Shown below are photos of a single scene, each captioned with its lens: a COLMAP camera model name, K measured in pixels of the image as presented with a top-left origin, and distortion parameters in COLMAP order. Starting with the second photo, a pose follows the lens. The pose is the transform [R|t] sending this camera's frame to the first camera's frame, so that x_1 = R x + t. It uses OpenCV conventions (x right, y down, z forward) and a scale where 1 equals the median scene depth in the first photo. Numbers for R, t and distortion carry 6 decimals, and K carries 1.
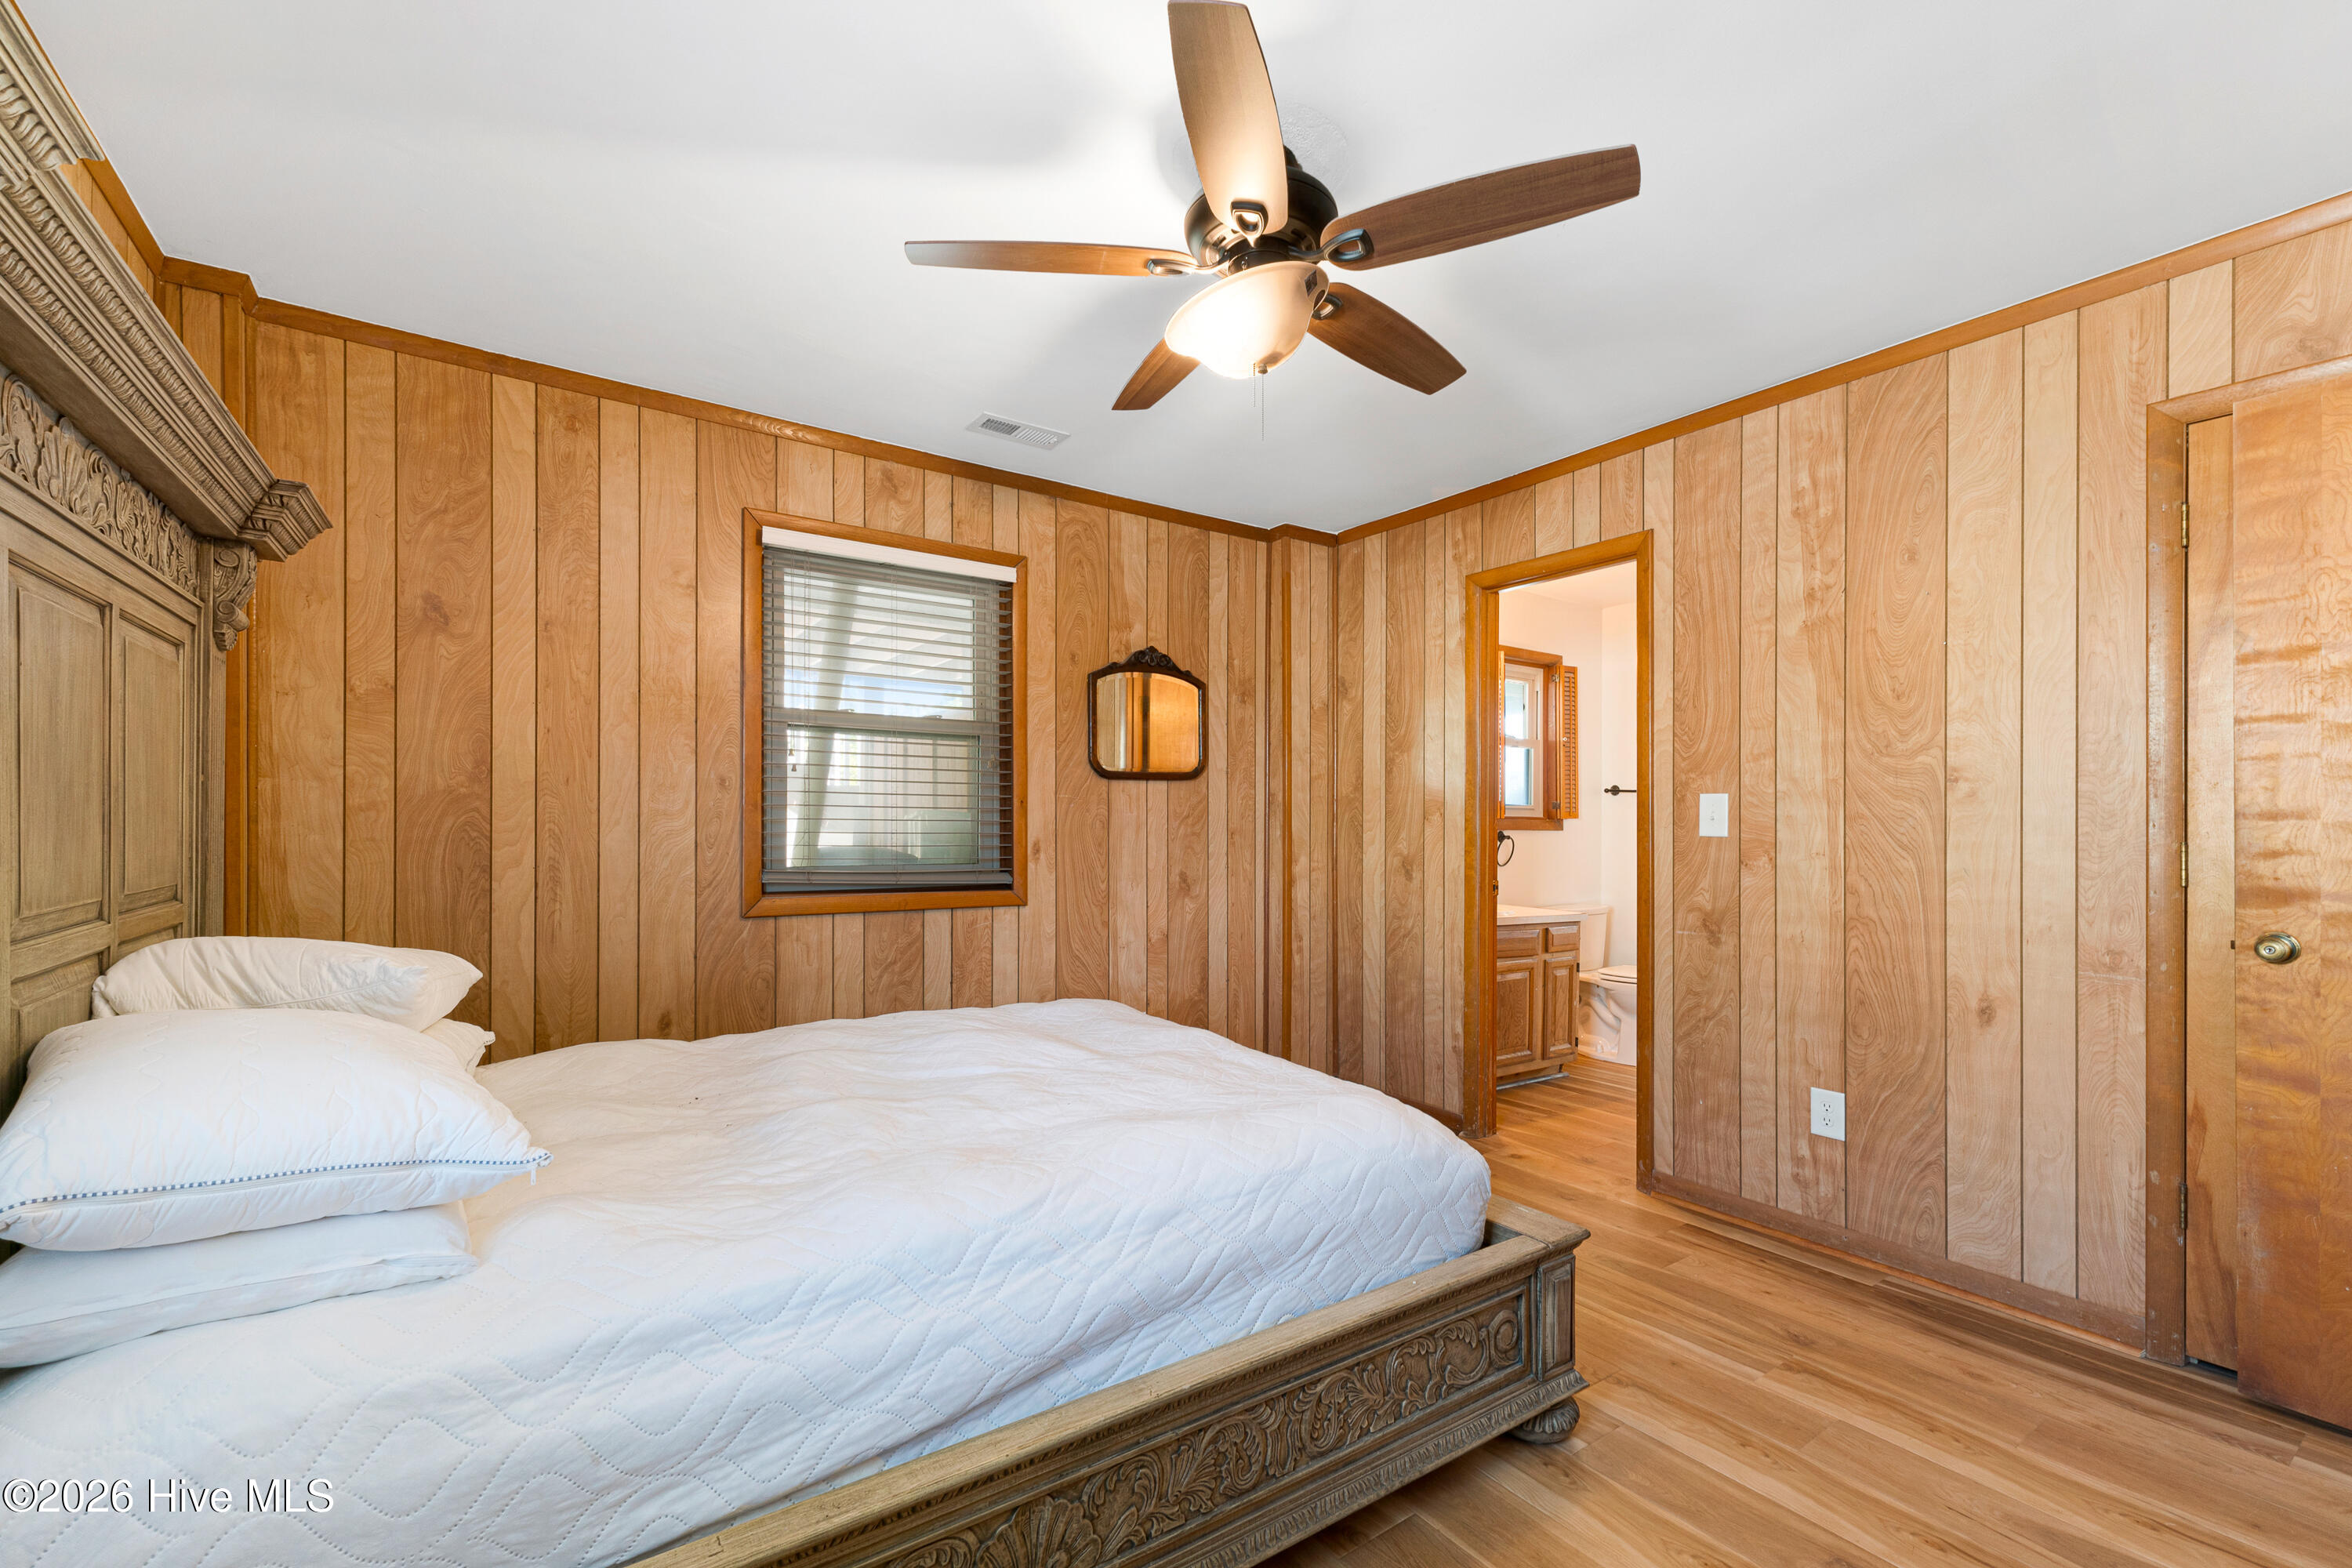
lens RADIAL K [[998.4, 0, 1174.6], [0, 998.4, 824.1], [0, 0, 1]] dist [0.005160, -0.000174]
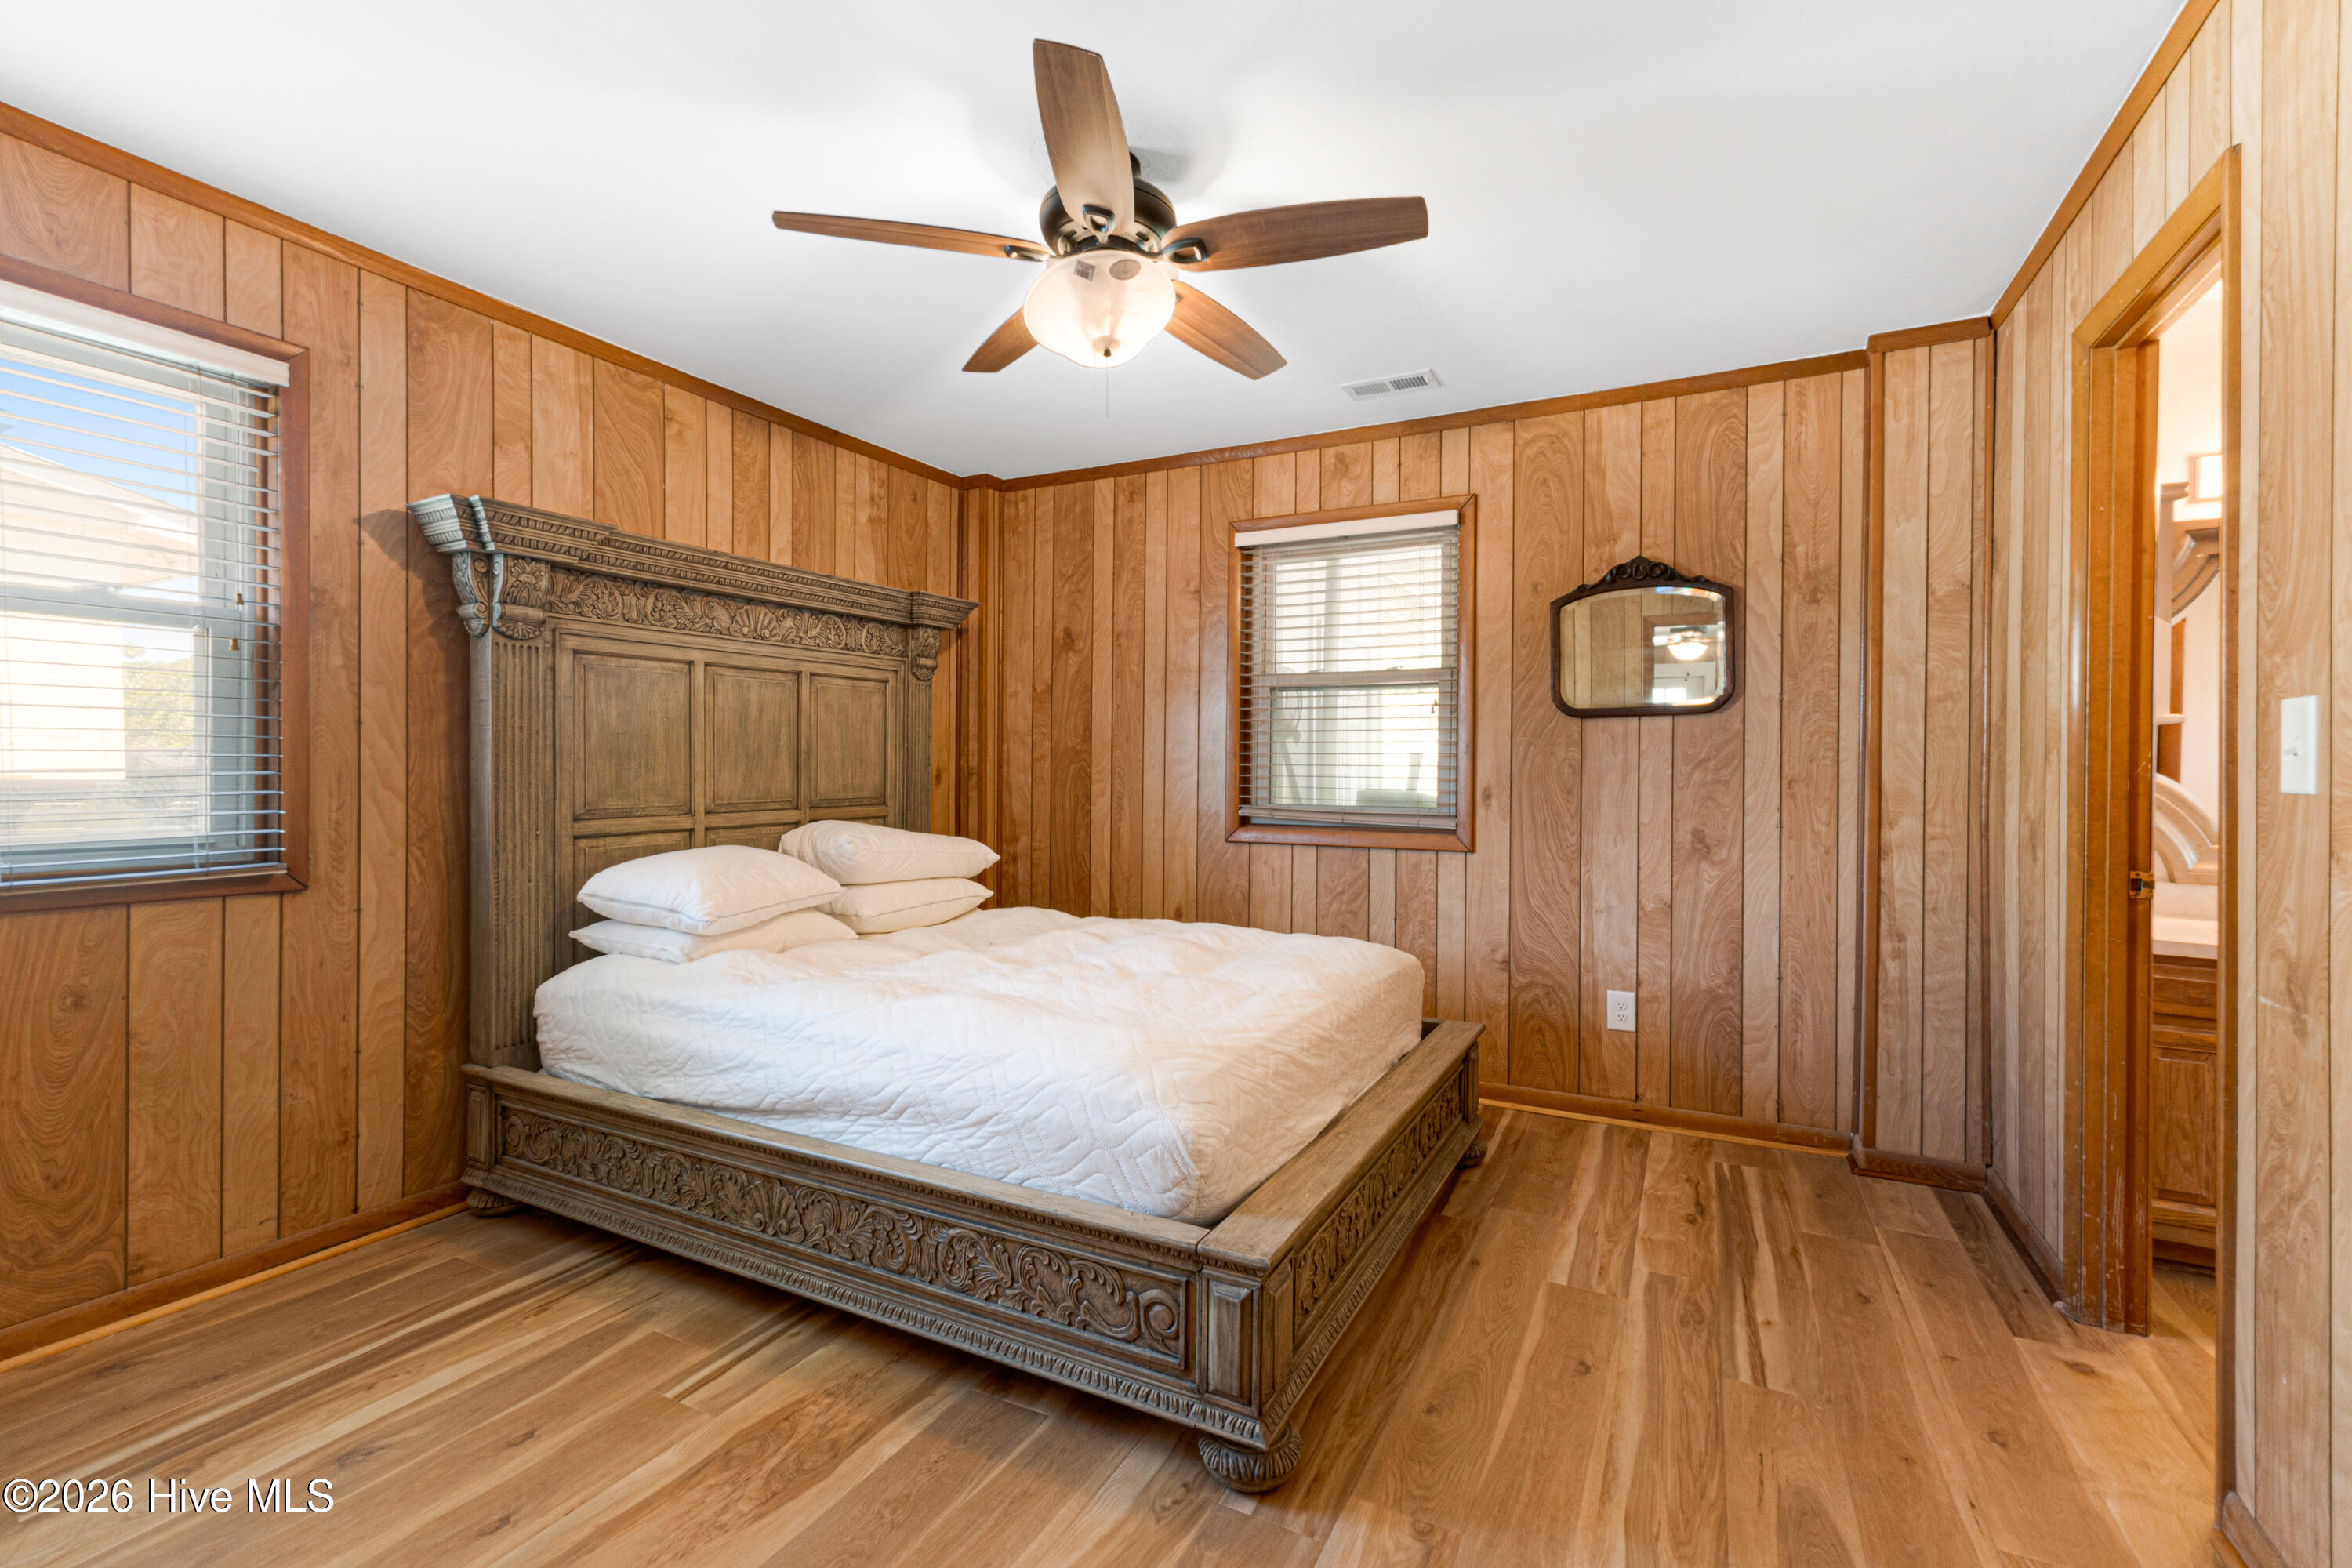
lens RADIAL K [[998.4, 0, 1174.7], [0, 998.4, 771.4], [0, 0, 1]] dist [0.005160, -0.000174]
pose [[0.476307, 0.001275, -0.879278, 0.569395], [-0.002215, 0.999998, 0.000250, 0.002821], [0.879276, 0.001828, 0.476308, 0.282243]]
